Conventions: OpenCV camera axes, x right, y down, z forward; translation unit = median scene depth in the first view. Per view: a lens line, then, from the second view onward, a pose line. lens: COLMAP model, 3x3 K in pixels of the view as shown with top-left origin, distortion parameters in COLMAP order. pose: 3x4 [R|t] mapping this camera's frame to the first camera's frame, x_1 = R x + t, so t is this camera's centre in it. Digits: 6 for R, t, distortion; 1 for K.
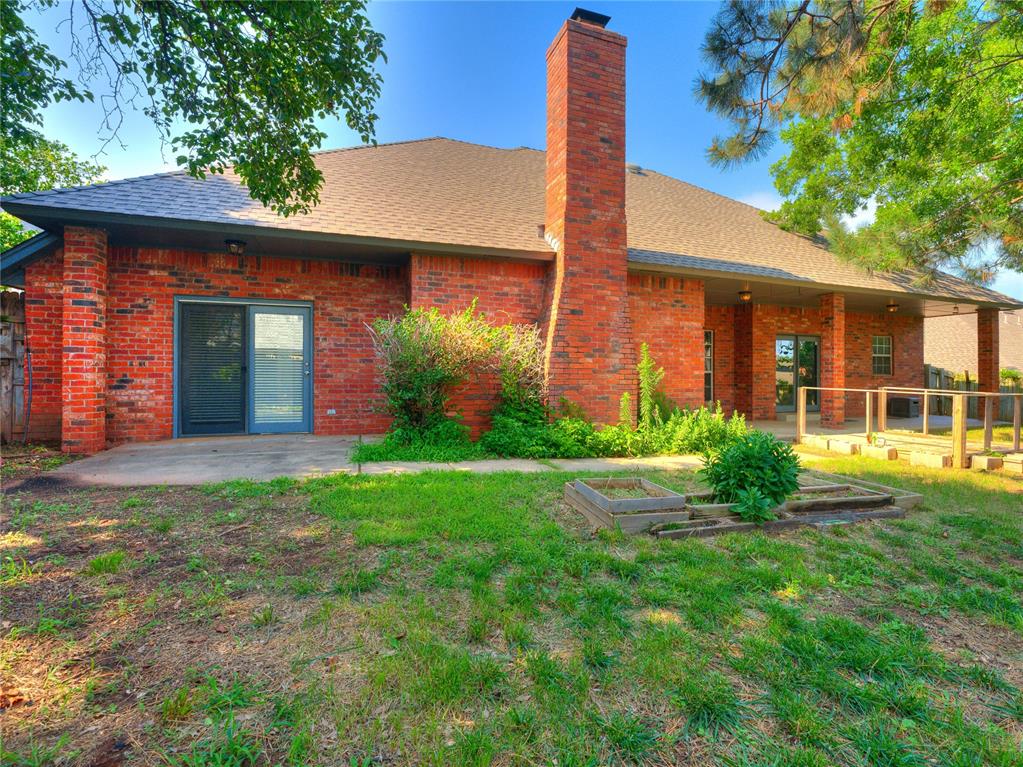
lens RADIAL K [[475.3, 0, 507.1], [0, 475.3, 379.4], [0, 0, 1]] dist [-0.012706, 0.000115]
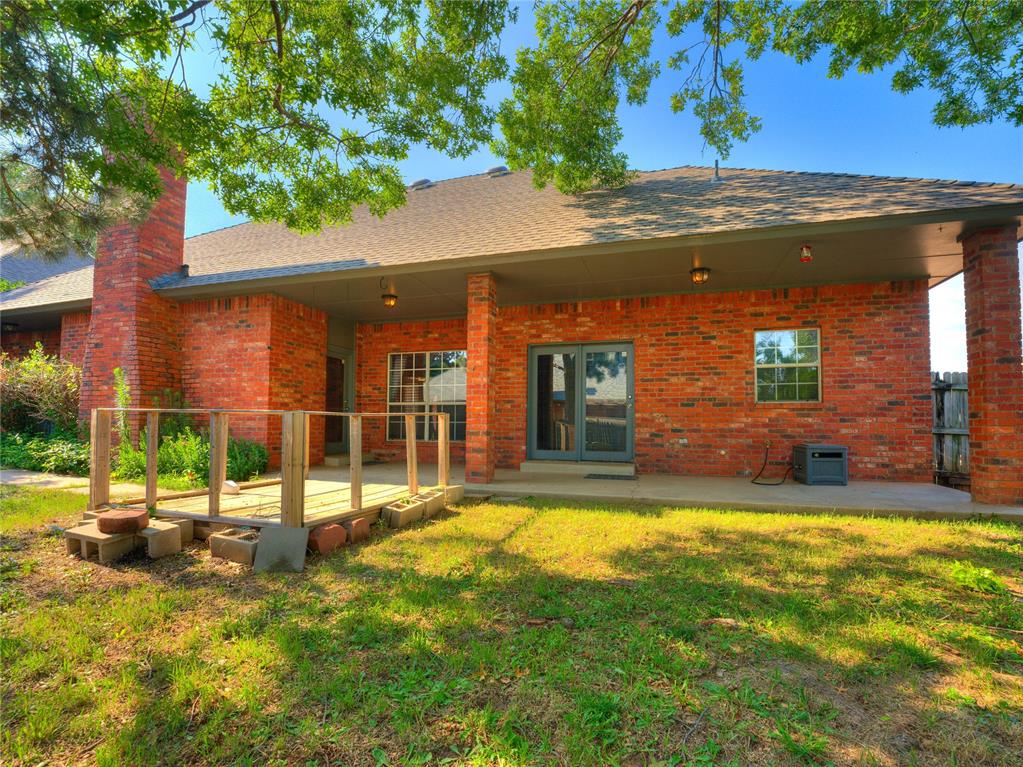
lens RADIAL K [[458.5, 0, 486.2], [0, 458.5, 409.2], [0, 0, 1]] dist [-0.012964, -0.000053]
pose [[0.795349, -0.020047, -0.605820, 1.255351], [-0.012238, 0.998718, -0.049114, 0.041612], [0.606028, 0.046477, 0.794084, 0.590165]]
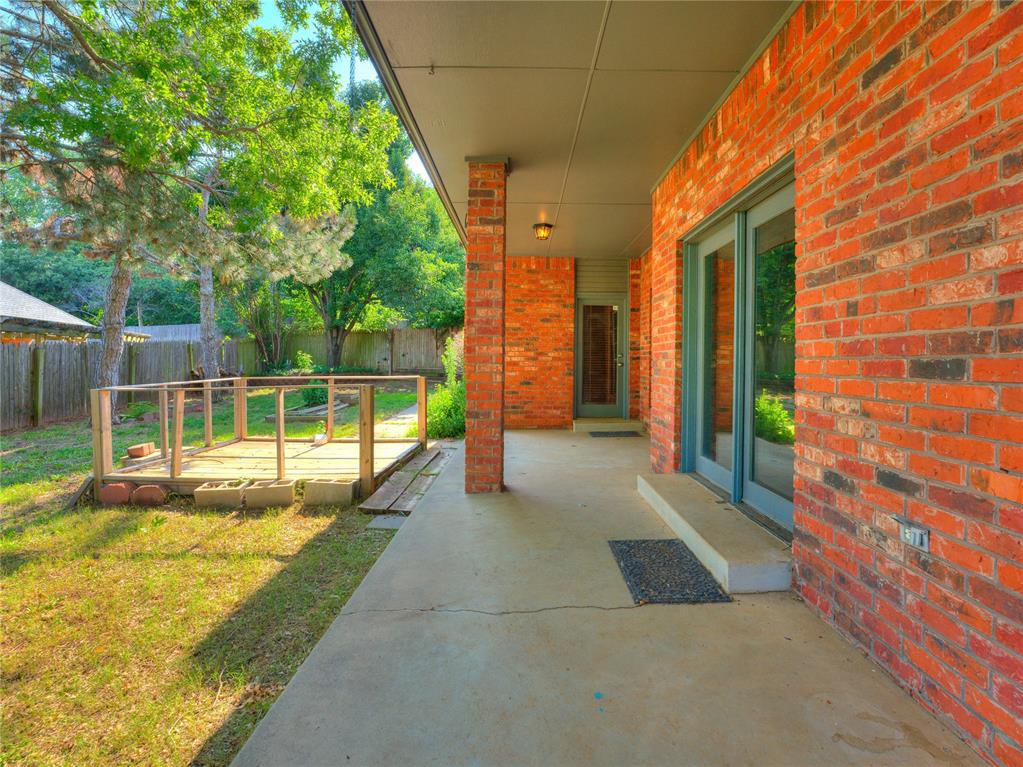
lens RADIAL K [[455.9, 0, 513.3], [0, 455.9, 361.6], [0, 0, 1]] dist [-0.002189, -0.000184]
pose [[-0.270464, -0.010774, -0.962670, 1.251187], [-0.022116, 0.999743, -0.004976, -0.005281], [0.962476, 0.019944, -0.270633, 1.293751]]
